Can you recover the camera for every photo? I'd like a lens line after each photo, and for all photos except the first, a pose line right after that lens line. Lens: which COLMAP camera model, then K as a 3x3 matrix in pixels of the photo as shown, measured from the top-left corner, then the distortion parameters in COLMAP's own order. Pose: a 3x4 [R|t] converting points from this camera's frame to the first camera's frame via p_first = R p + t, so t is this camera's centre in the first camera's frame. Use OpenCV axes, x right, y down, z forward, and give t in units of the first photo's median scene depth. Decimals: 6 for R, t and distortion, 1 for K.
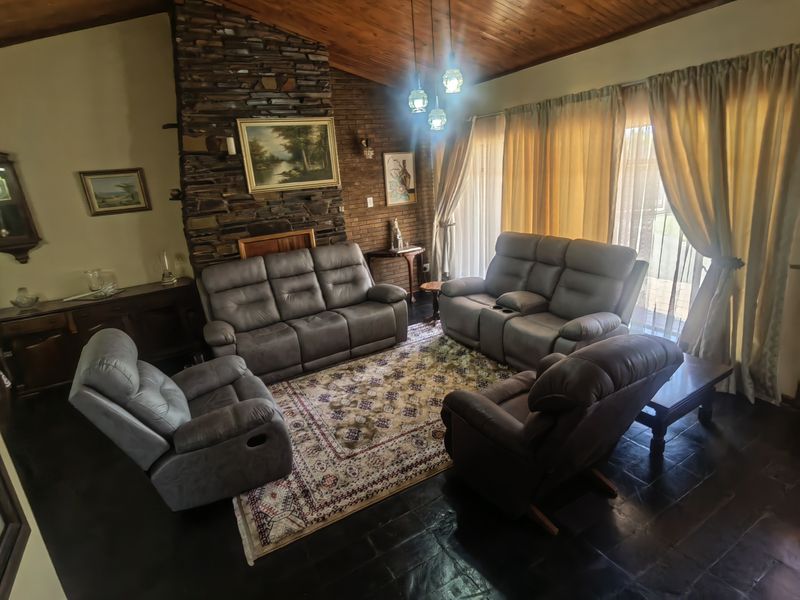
lens RADIAL K [[436.6, 0, 400.0], [0, 436.6, 300.0], [0, 0, 1]] dist [-0.005686, 0.016351]
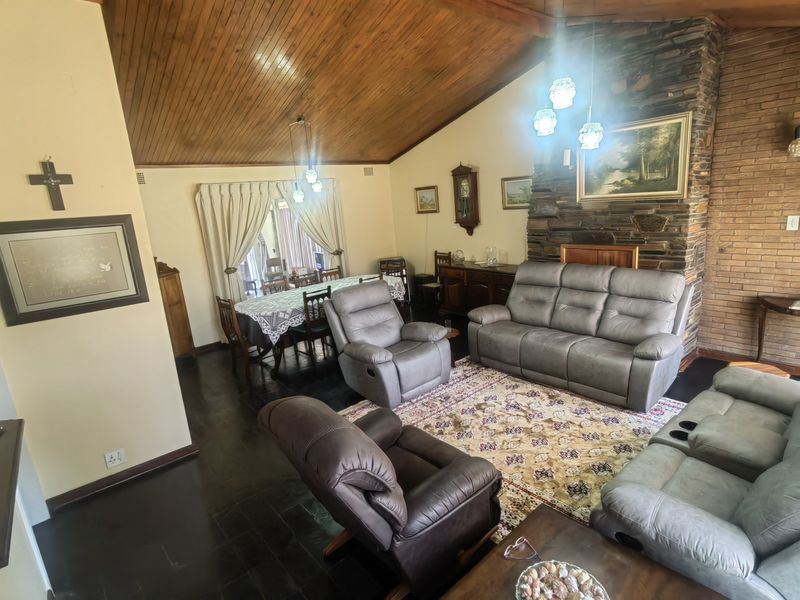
lens RADIAL K [[436.6, 0, 400.0], [0, 436.6, 300.0], [0, 0, 1]] dist [-0.005686, 0.016351]
pose [[0.182559, 0.293833, -0.938261, 0.606964], [-0.228794, 0.940797, 0.250110, -0.187871], [0.956204, 0.169009, 0.238978, 0.391993]]
